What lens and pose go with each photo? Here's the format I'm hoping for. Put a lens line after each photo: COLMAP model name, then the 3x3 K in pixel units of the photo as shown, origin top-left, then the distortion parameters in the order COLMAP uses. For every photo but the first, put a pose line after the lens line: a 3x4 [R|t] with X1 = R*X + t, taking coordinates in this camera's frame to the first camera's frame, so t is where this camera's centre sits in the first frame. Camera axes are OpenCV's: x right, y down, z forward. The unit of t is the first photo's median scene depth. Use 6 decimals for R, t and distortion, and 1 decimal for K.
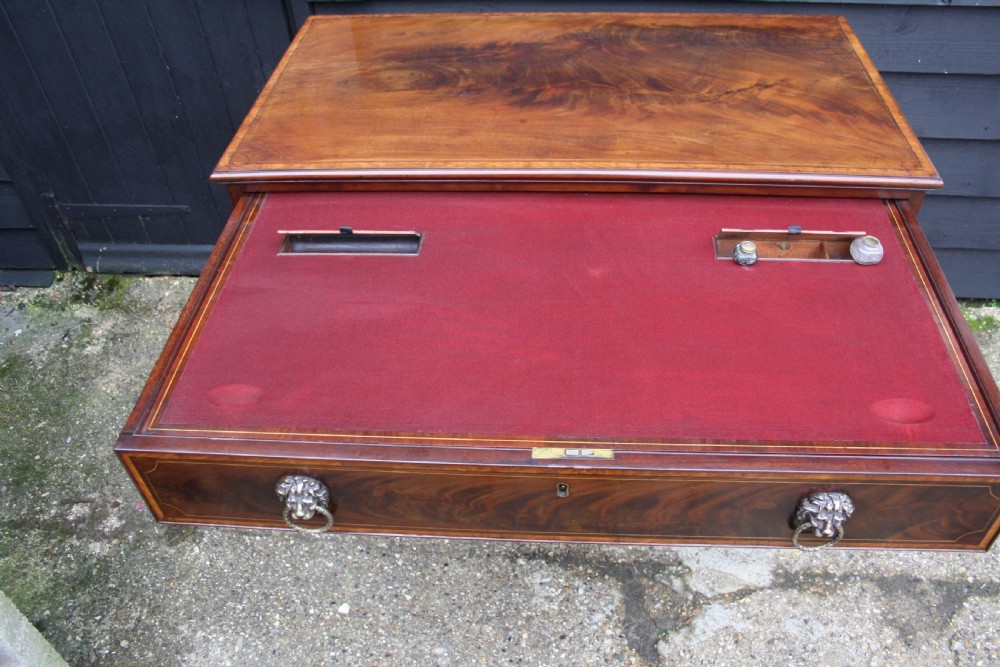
lens RADIAL K [[829.6, 0, 515.8], [0, 829.6, 329.5], [0, 0, 1]] dist [-0.147561, 0.117824]
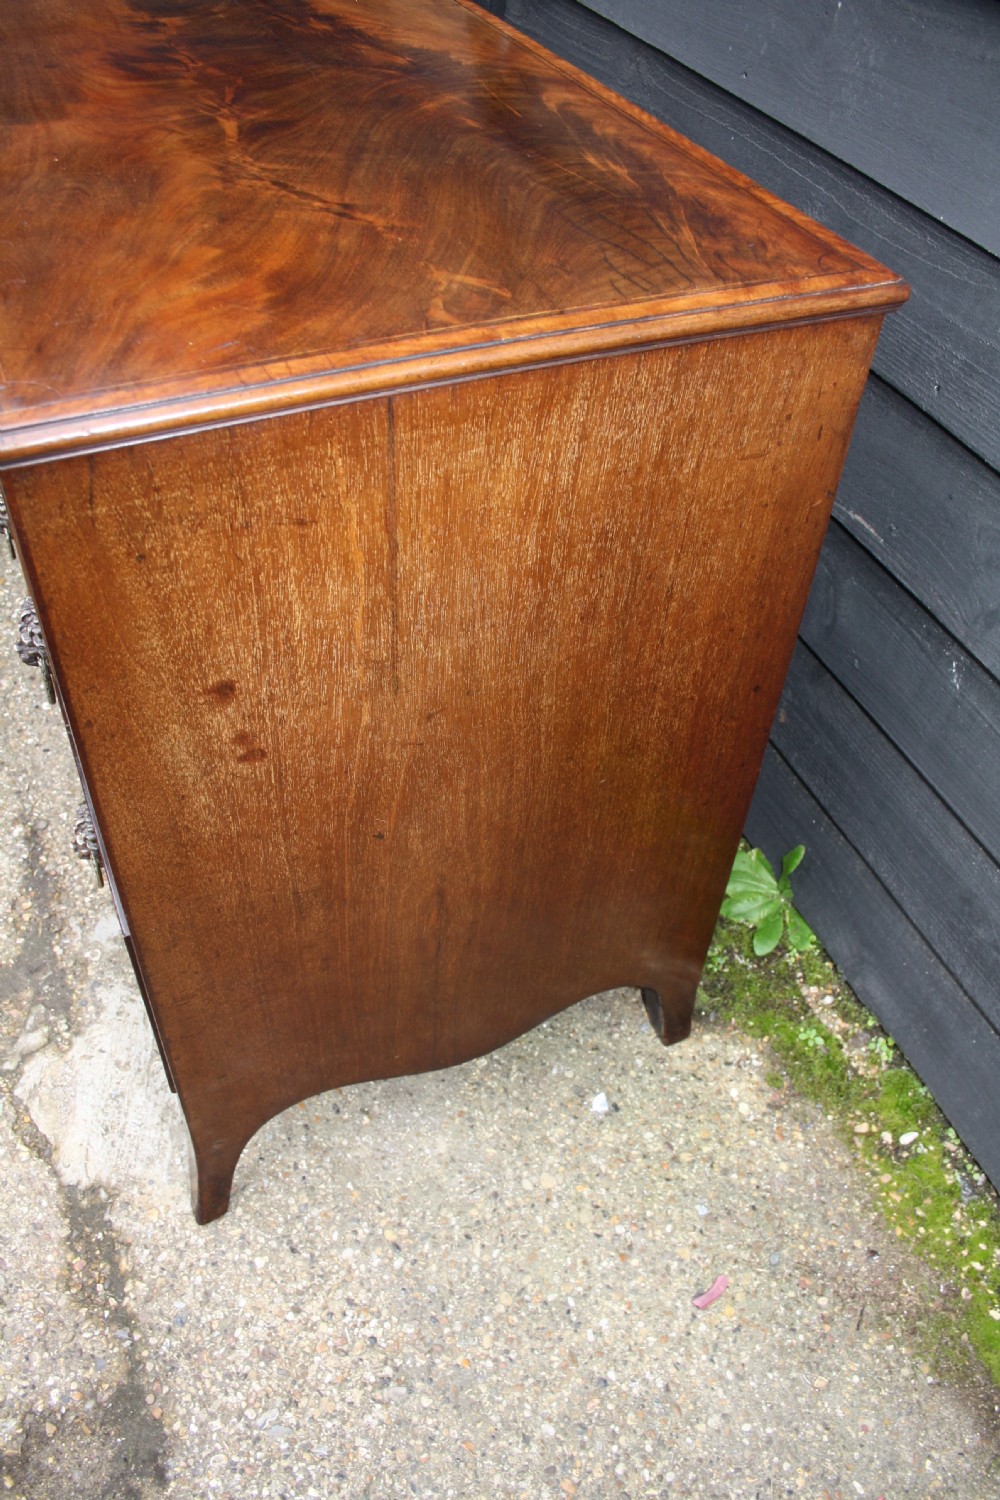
lens RADIAL K [[1244.4, 0, 515.4], [0, 1244.4, 765.0], [0, 0, 1]] dist [-0.147561, 0.117824]
pose [[0.474440, 0.664464, -0.577403, 0.788263], [-0.646883, 0.708030, 0.283258, -0.296092], [0.597033, 0.239124, 0.765749, 0.583653]]
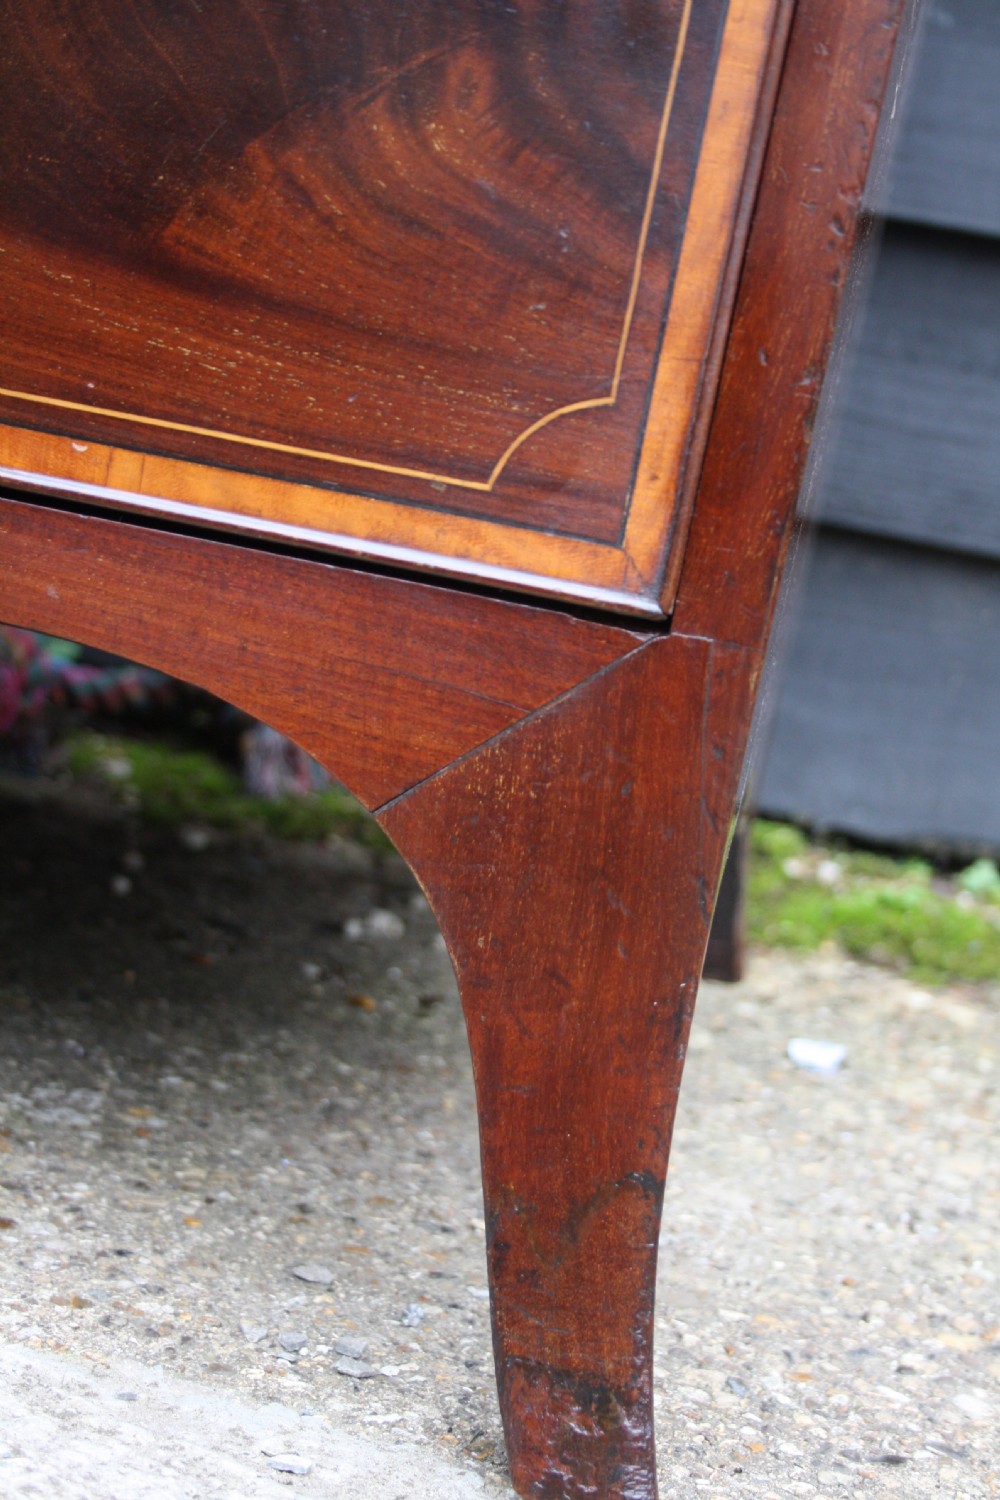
lens RADIAL K [[2289.7, 0, 526.0], [0, 2289.7, 751.0], [0, 0, 1]] dist [-0.013825, -0.006929]
pose [[0.973327, 0.225938, -0.039823, 0.389875], [-0.208533, 0.798915, -0.564135, 0.399999], [-0.095644, 0.557393, 0.824721, 0.816231]]
